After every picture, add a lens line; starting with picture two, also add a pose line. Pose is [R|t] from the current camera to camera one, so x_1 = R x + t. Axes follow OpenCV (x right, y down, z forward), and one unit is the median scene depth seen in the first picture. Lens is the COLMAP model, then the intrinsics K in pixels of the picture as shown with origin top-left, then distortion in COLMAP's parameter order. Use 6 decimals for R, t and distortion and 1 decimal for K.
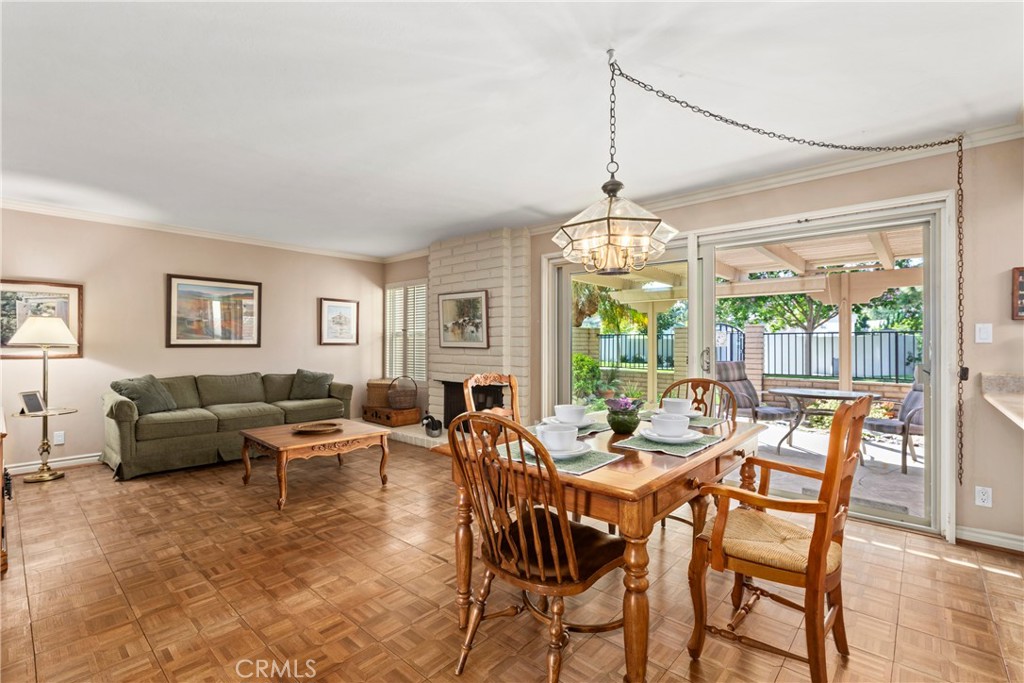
lens RADIAL K [[465.8, 0, 508.3], [0, 465.8, 339.4], [0, 0, 1]] dist [-0.007757, -0.001053]
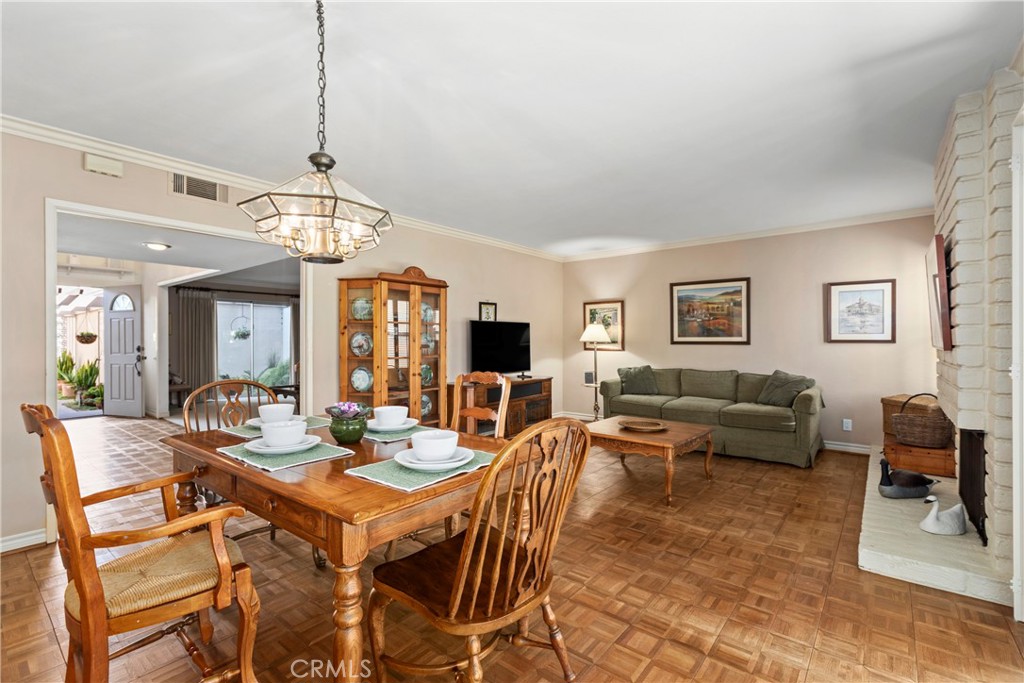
lens RADIAL K [[465.8, 0, 508.3], [0, 465.8, 339.4], [0, 0, 1]] dist [-0.007757, -0.001053]
pose [[0.047863, -0.004290, -0.998845, 0.426744], [0.007538, 0.999964, -0.003933, 0.006389], [0.998825, -0.007341, 0.047893, 0.492779]]
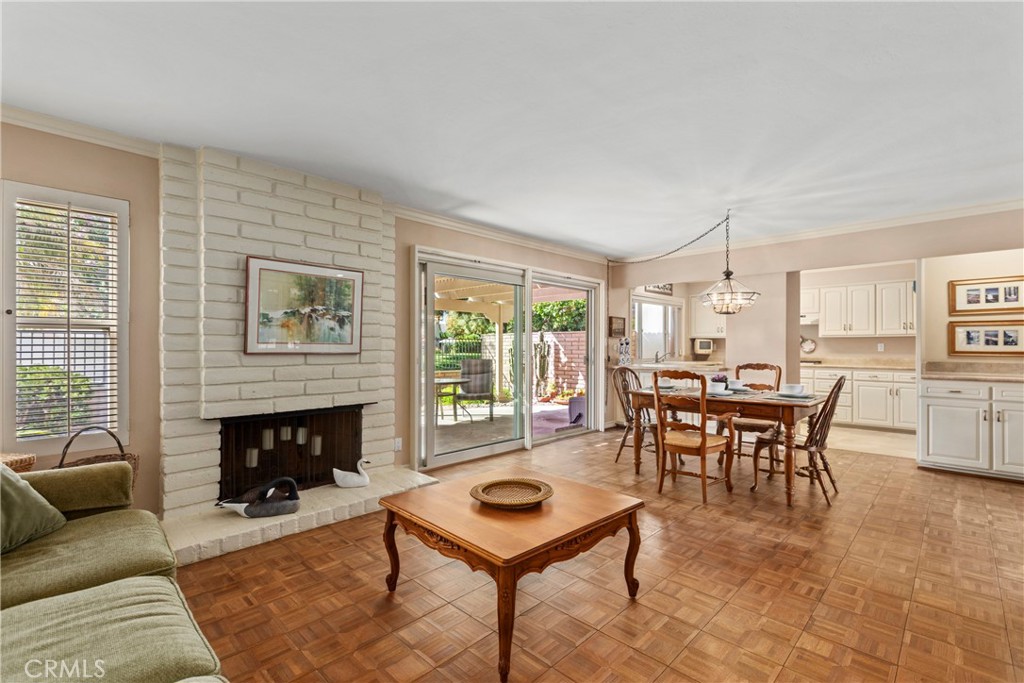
lens RADIAL K [[465.8, 0, 508.3], [0, 465.8, 339.4], [0, 0, 1]] dist [-0.007757, -0.001053]
pose [[0.017697, 0.005075, 0.999831, -0.728520], [-0.013692, 0.999895, -0.004833, -0.001830], [-0.999750, -0.013604, 0.017765, 0.737776]]
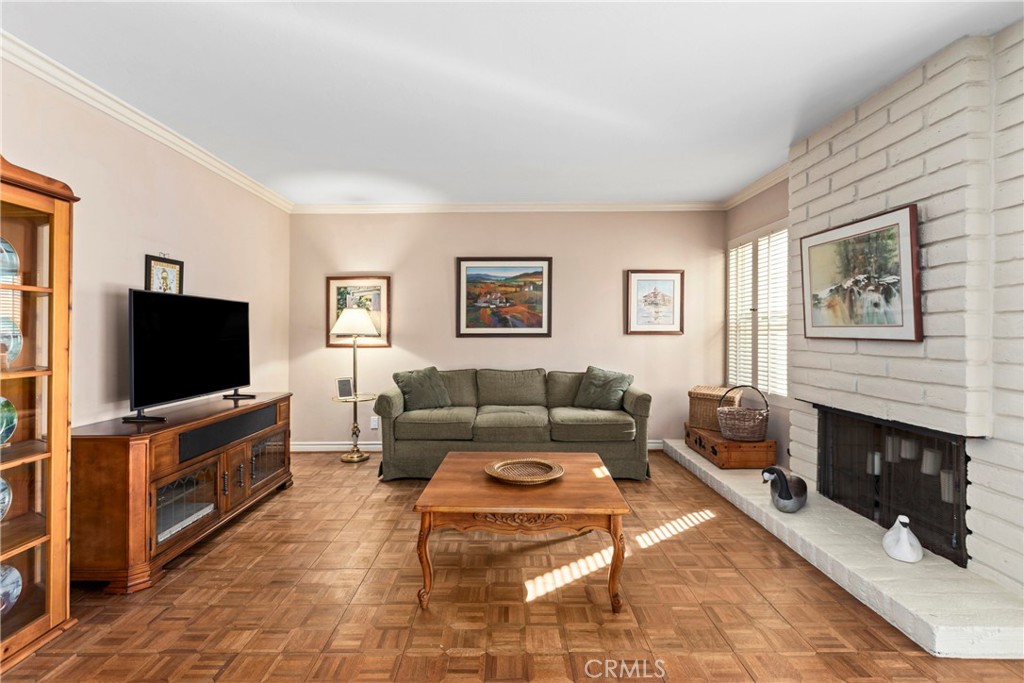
lens RADIAL K [[465.8, 0, 508.3], [0, 465.8, 339.4], [0, 0, 1]] dist [-0.007757, -0.001053]
pose [[0.671888, 0.006973, -0.740620, 0.017147], [0.010201, 0.999774, 0.018667, 0.005255], [0.740583, -0.020097, 0.671665, 0.429698]]
